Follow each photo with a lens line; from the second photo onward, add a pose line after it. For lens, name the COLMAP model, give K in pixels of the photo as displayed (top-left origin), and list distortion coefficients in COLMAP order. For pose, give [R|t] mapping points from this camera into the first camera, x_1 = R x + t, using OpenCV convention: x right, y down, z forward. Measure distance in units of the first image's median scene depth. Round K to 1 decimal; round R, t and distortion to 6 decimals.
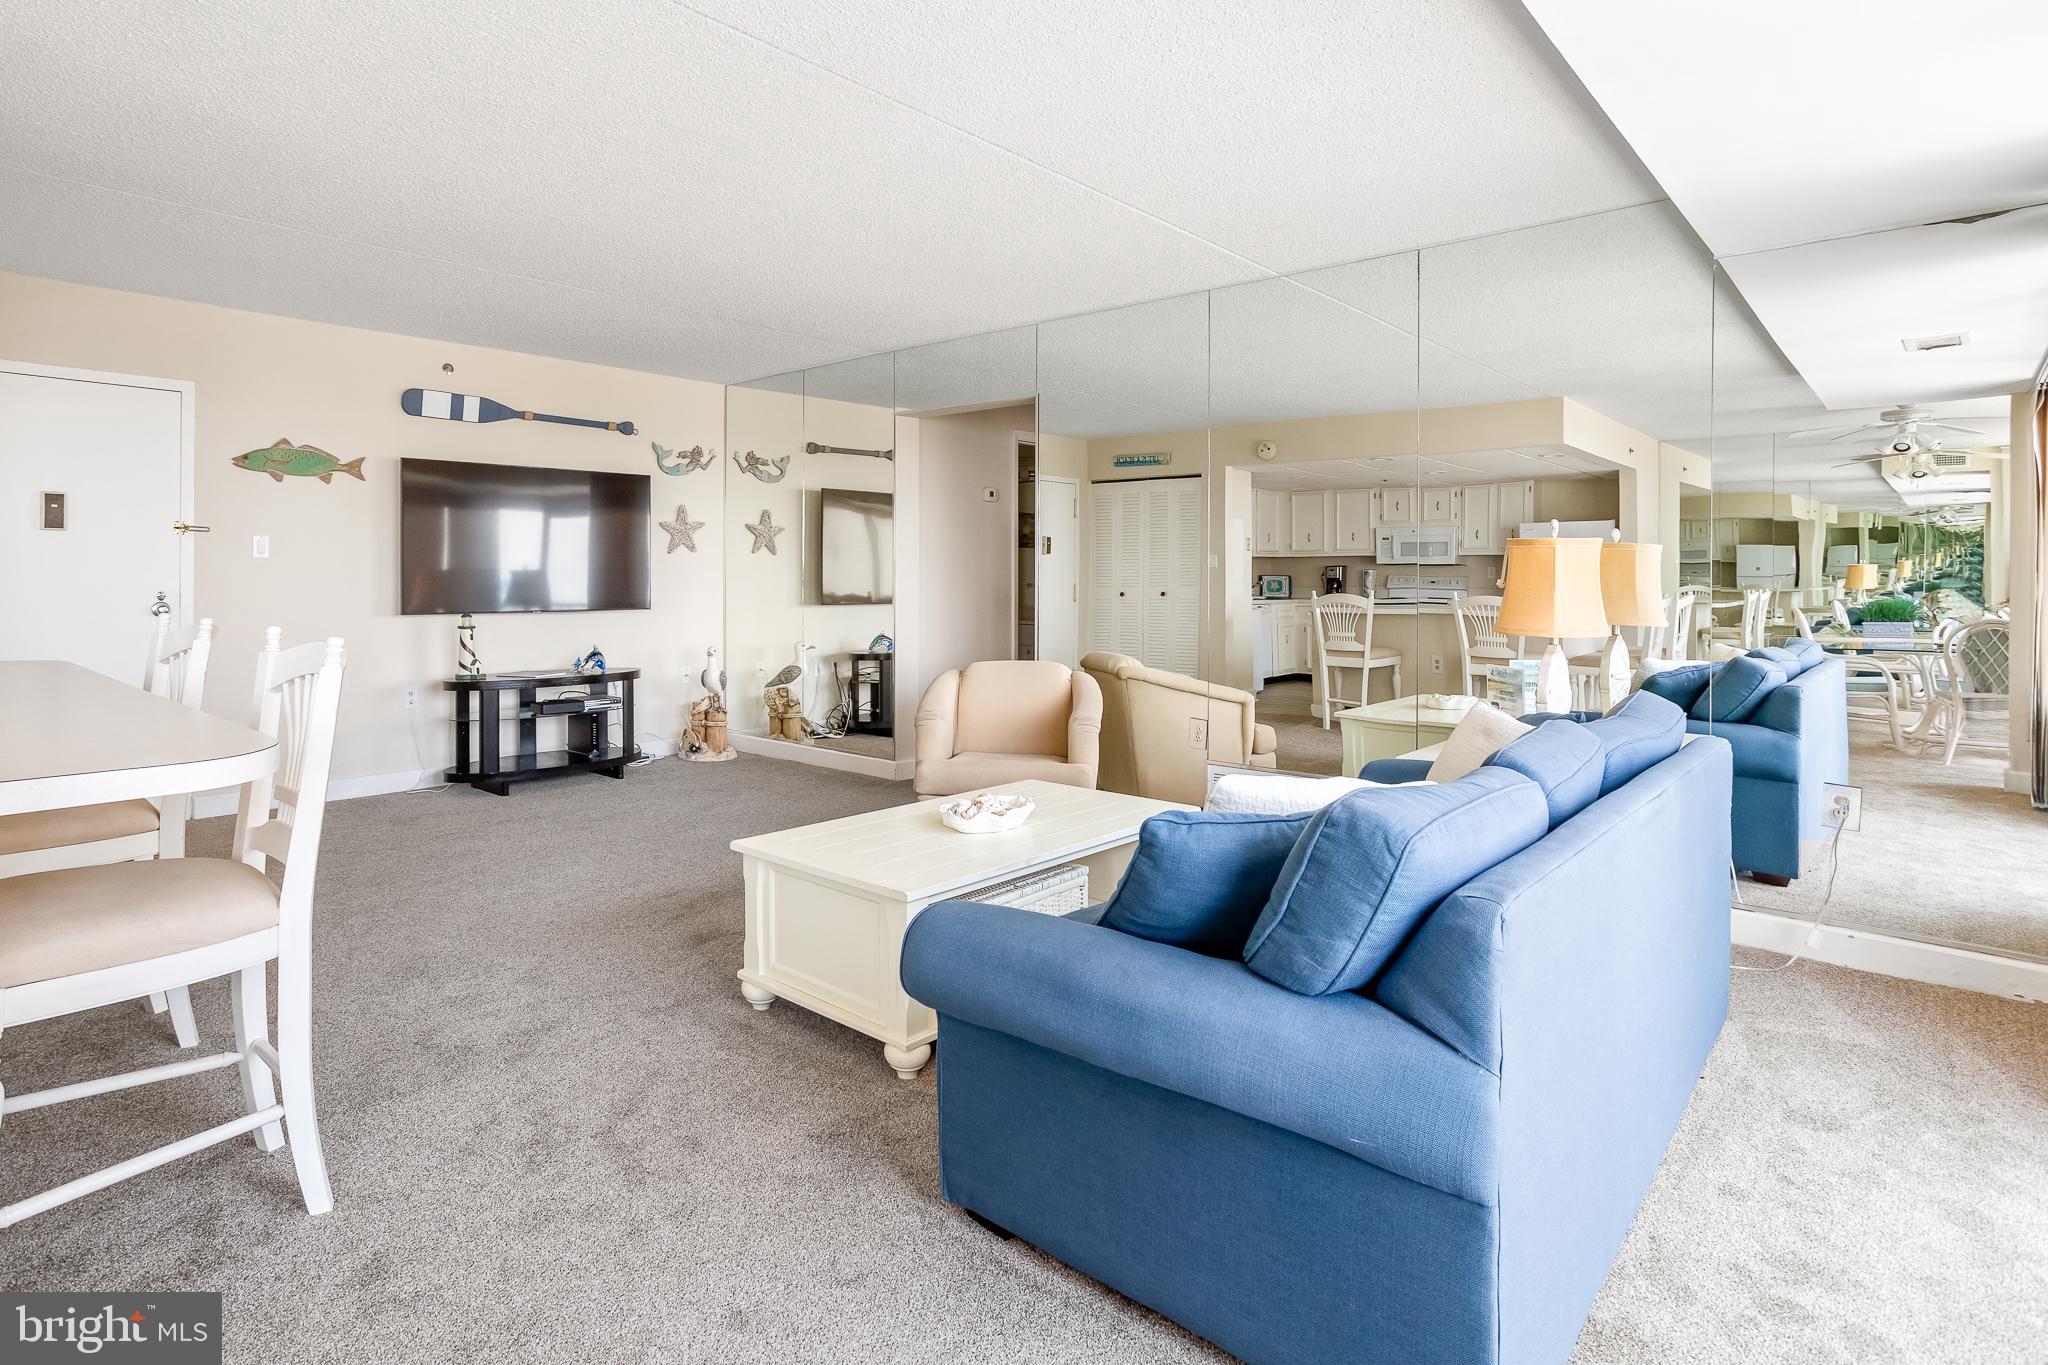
lens RADIAL K [[1106.7, 0, 934.2], [0, 1106.7, 573.5], [0, 0, 1]] dist [-0.037270, 0.051915]
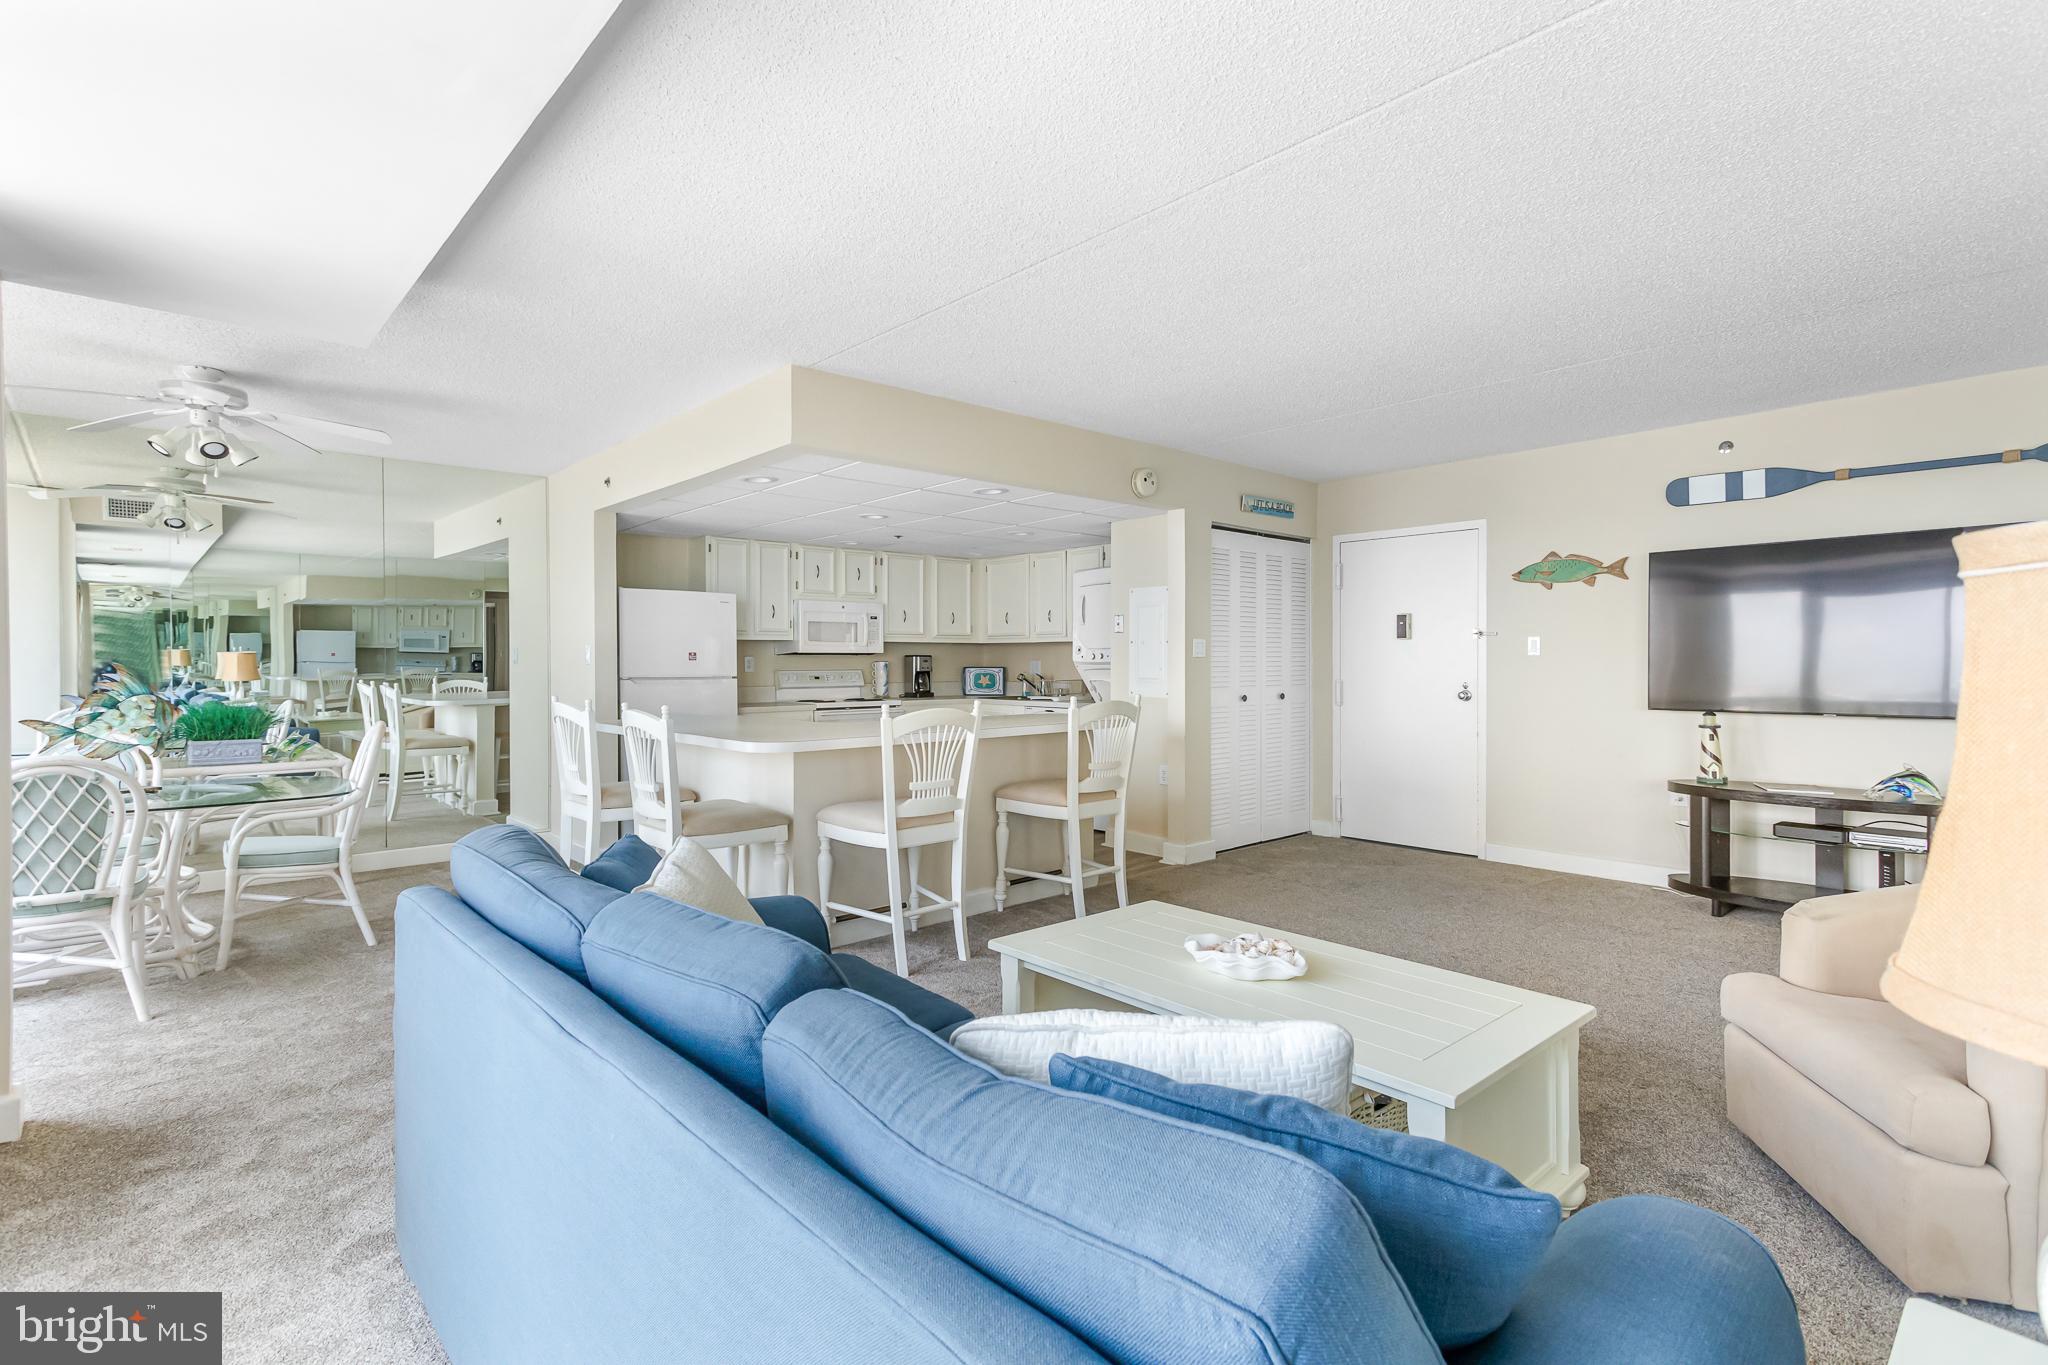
lens RADIAL K [[994.6, 0, 1013.3], [0, 994.6, 658.7], [0, 0, 1]] dist [-0.006100, 0.032035]
pose [[-0.089379, -0.012226, -0.995923, 0.441191], [0.000975, 0.999923, -0.012362, 0.001512], [0.995997, -0.002076, -0.089360, 0.473616]]
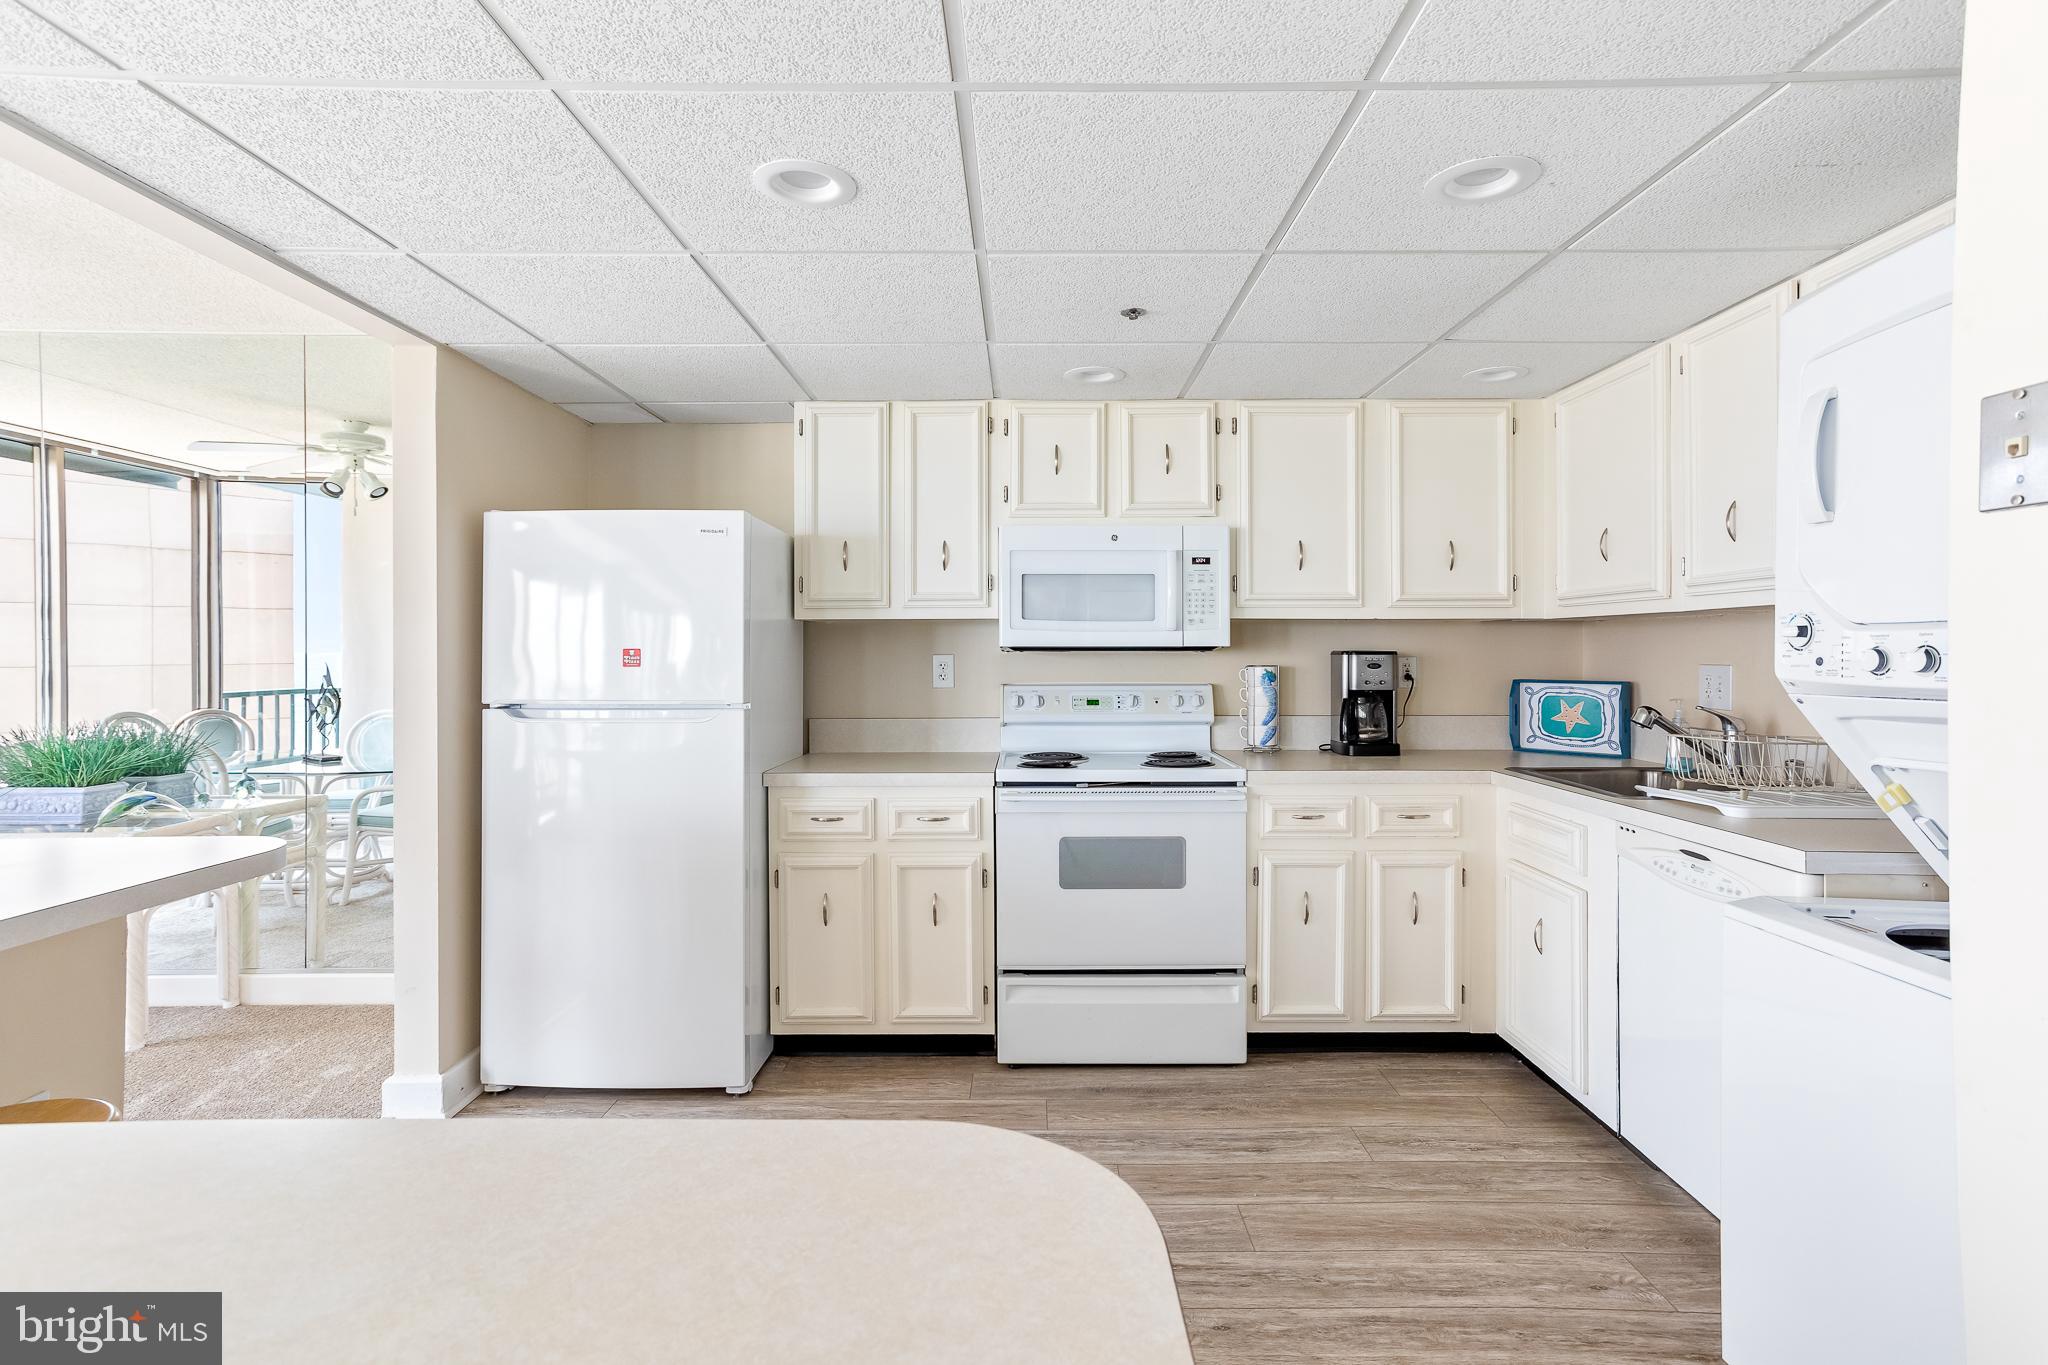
lens RADIAL K [[994.6, 0, 1013.3], [0, 994.6, 658.7], [0, 0, 1]] dist [-0.006100, 0.032035]
pose [[-0.736229, -0.004237, -0.676720, -0.386717], [-0.005834, 0.999983, 0.000086, -0.014870], [0.676708, 0.004011, -0.736241, 0.502628]]
